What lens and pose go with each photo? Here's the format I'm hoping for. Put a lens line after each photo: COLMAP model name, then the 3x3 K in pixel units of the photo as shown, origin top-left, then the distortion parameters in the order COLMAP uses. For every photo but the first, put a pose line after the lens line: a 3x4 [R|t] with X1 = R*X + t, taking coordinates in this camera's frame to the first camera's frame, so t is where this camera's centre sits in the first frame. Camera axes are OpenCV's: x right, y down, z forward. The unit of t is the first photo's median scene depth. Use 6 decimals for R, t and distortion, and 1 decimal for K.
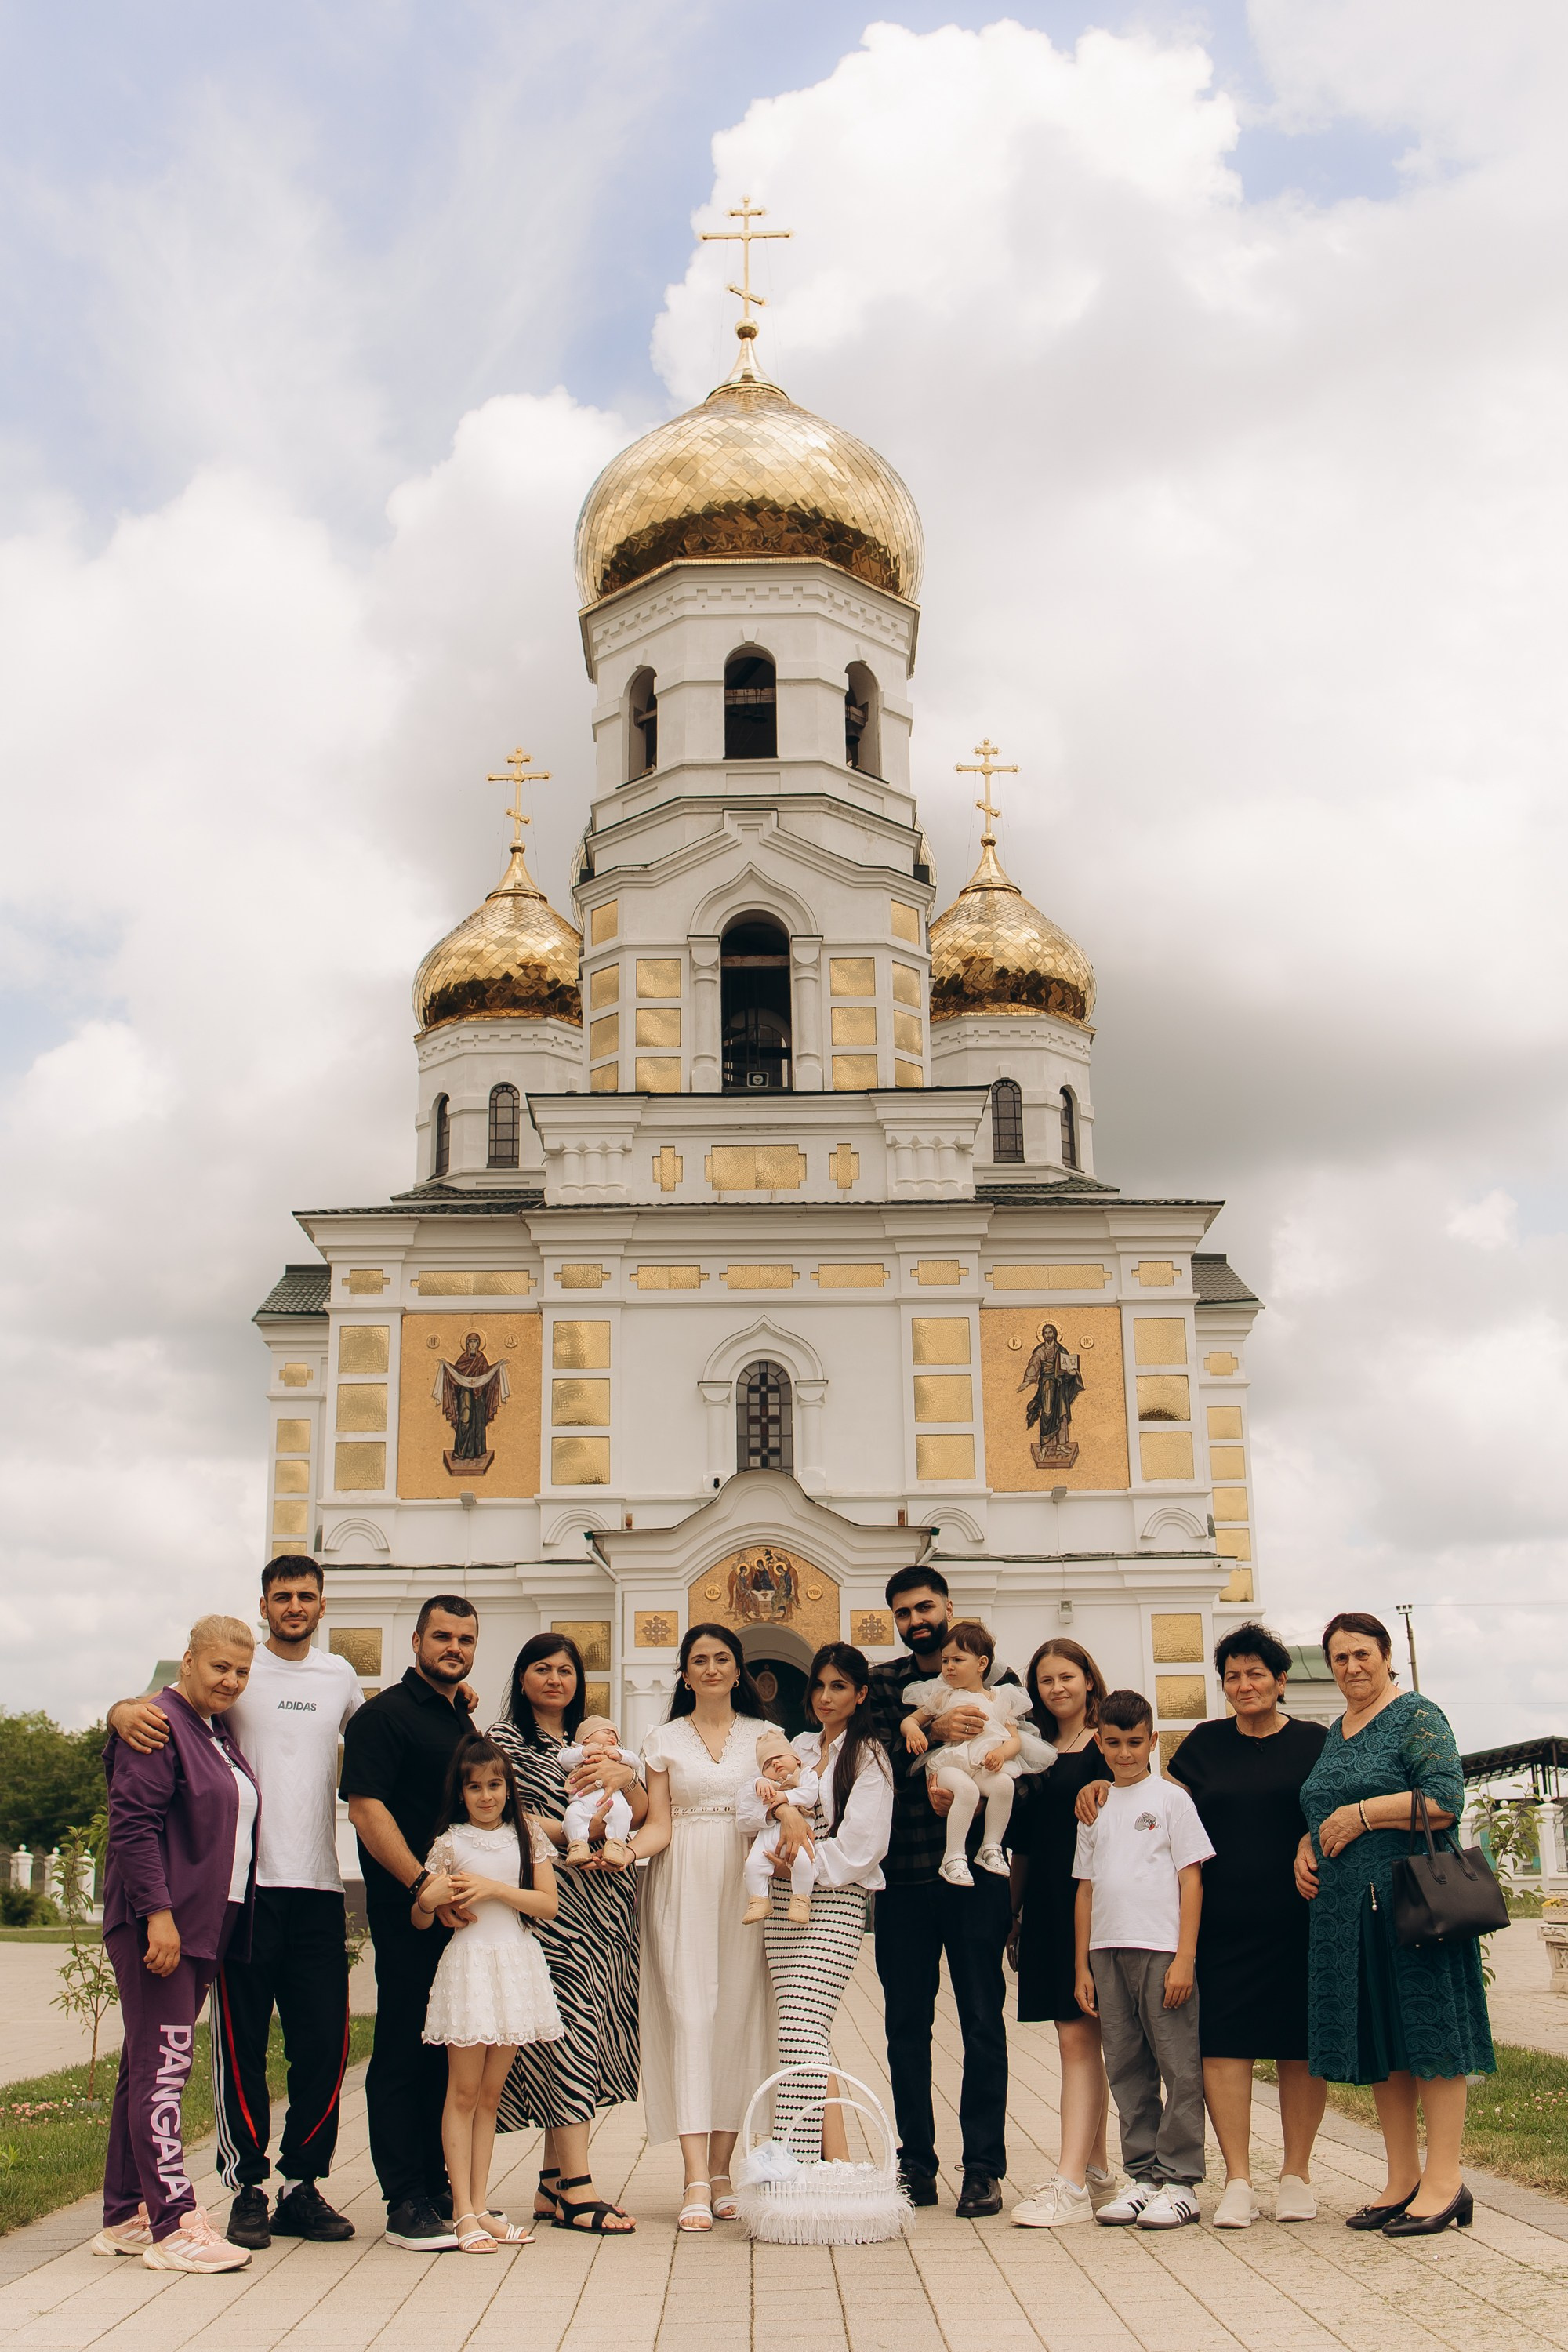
lens RADIAL K [[2589.3, 0, 791.1], [0, 2589.3, 1137.5], [0, 0, 1]] dist [-0.005265, 0.004880]
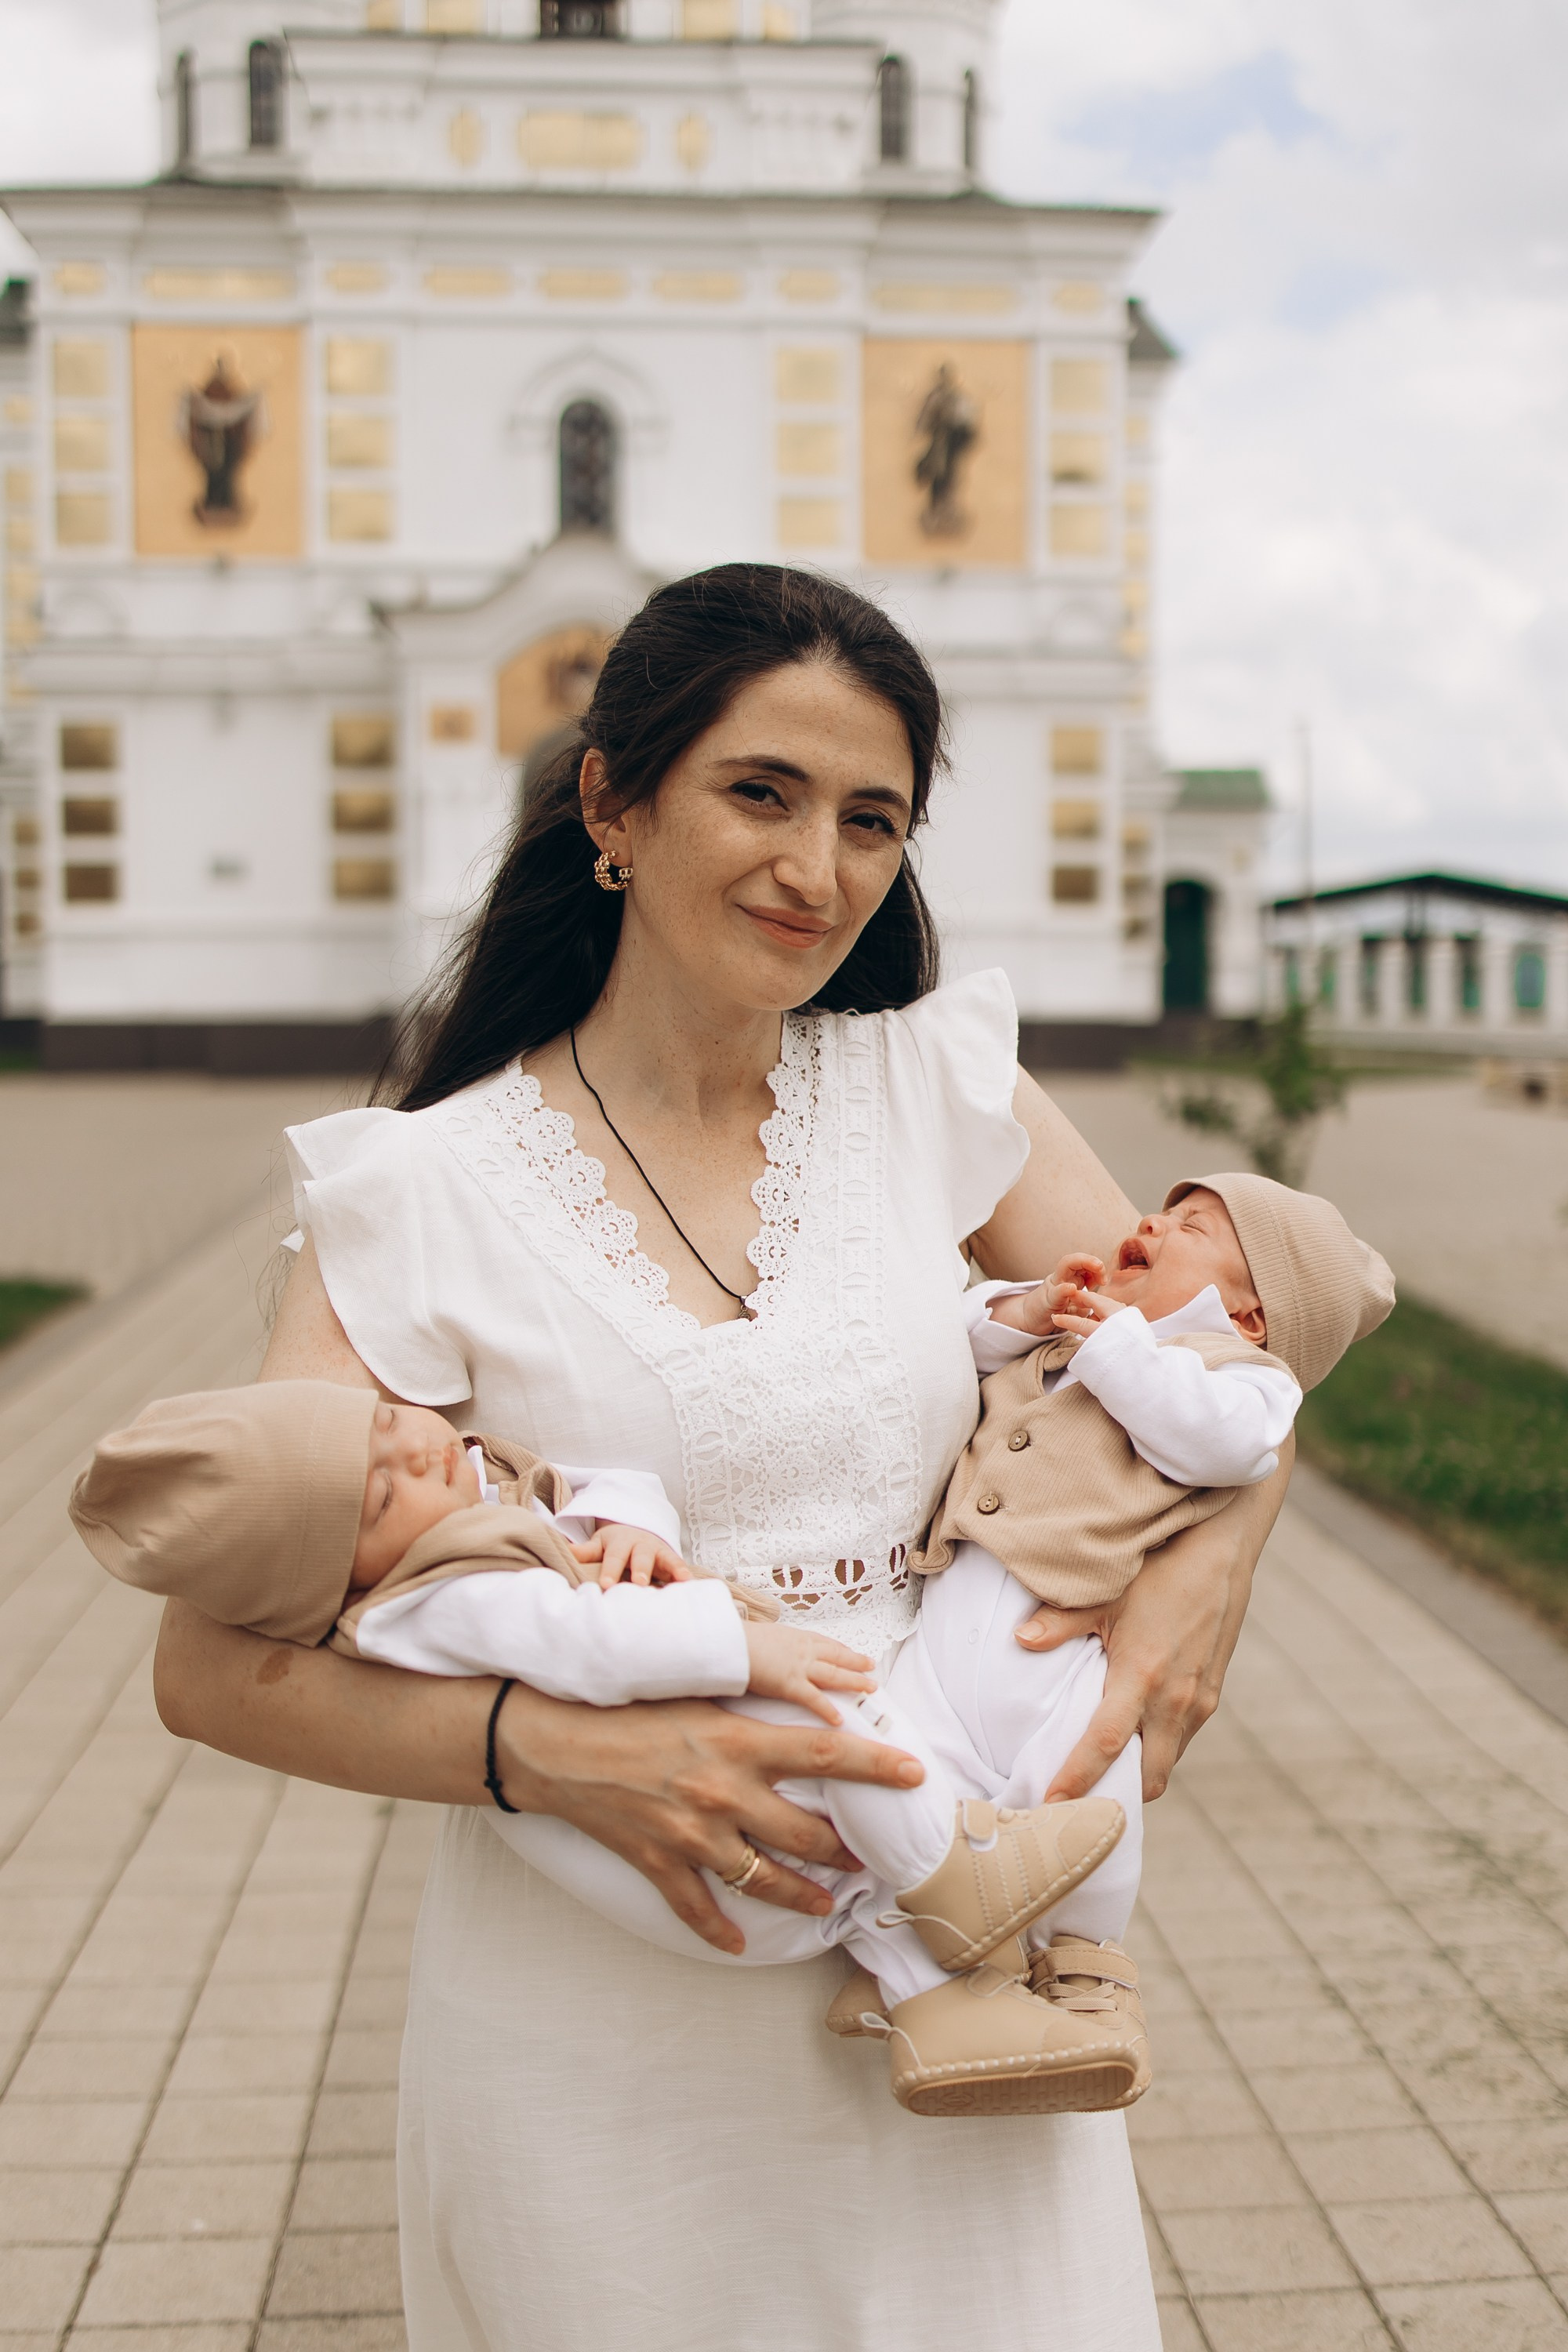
lens RADIAL K [[2589.3, 0, 791.1], [0, 2589.3, 1137.5], [0, 0, 1]] dist [-0.005265, 0.004880]
pose [[0.997938, 0.008860, 0.063568, 0.003416], [-0.029501, 0.942920, 0.331710, 0.032388], [-0.057001, -0.332902, 0.941237, 0.152307]]
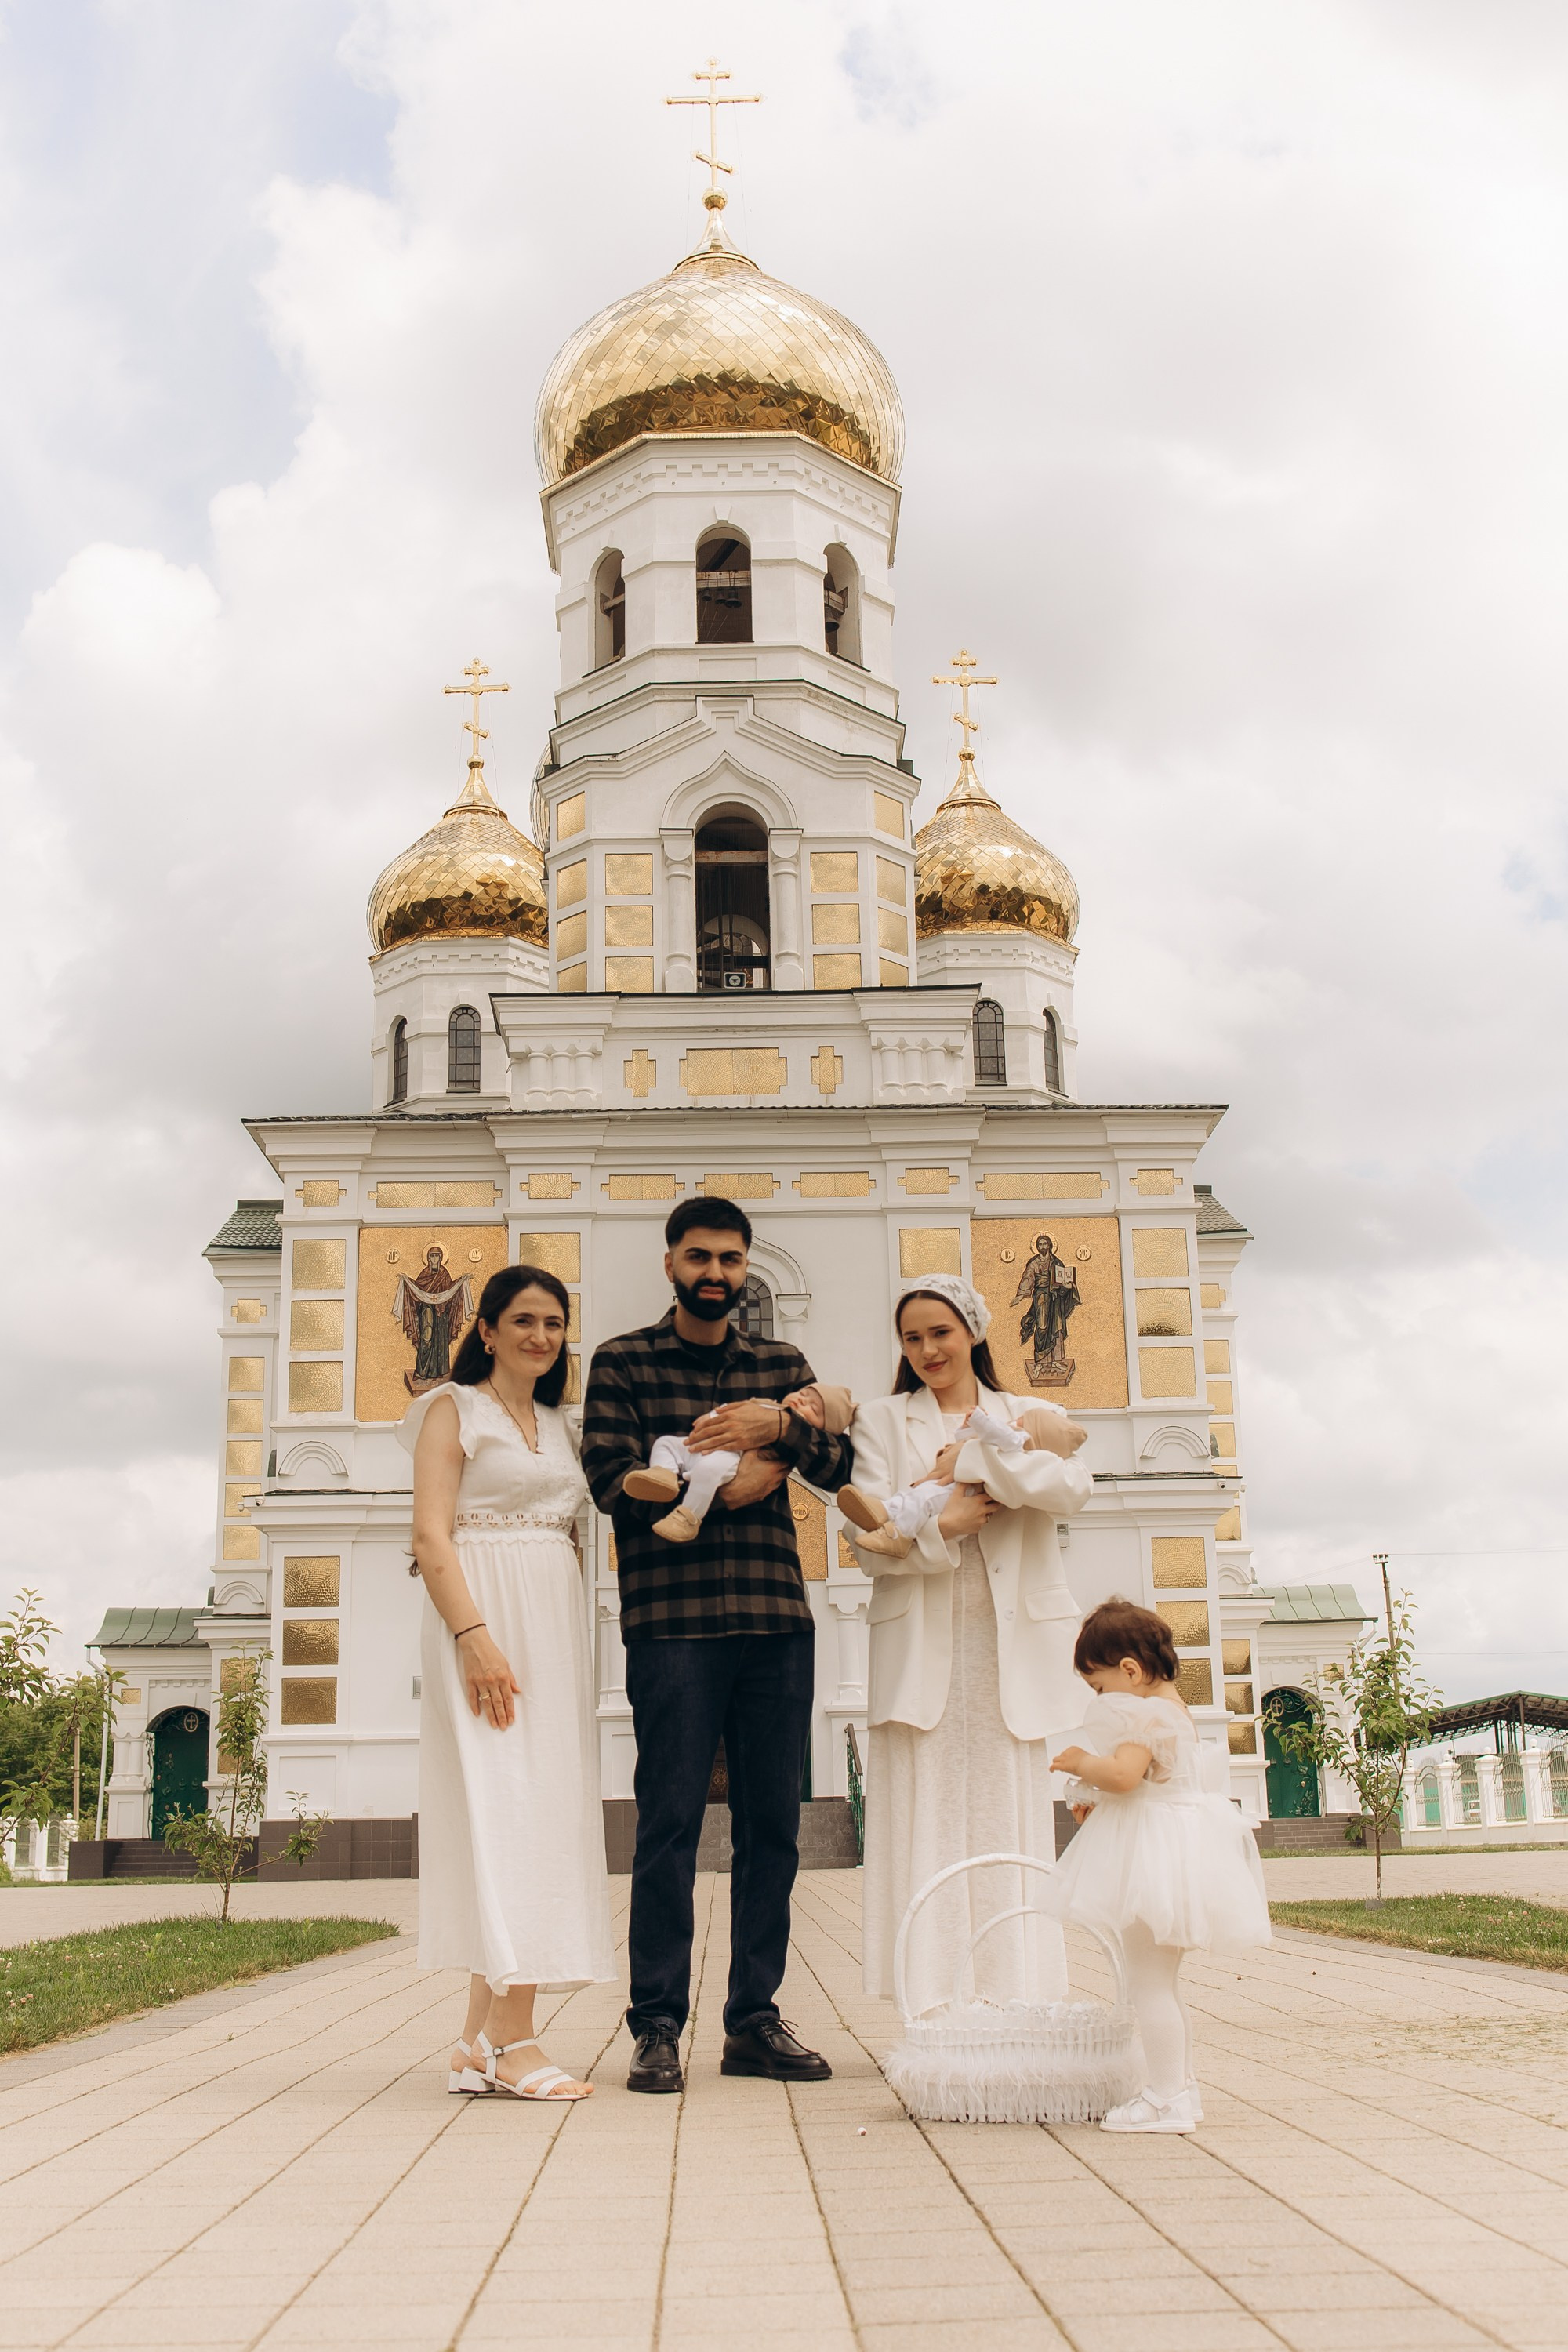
lens RADIAL K [[2474.5, 0, 783.2], [0, 2474.5, 1239.6], [0, 0, 1]] dist [-0.002326, 0.007969]
pose [[0.999784, -0.004285, 0.020328, -0.013374], [0.003675, 0.999544, 0.029979, 0.043539], [-0.020447, -0.029898, 0.999344, 0.090340]]
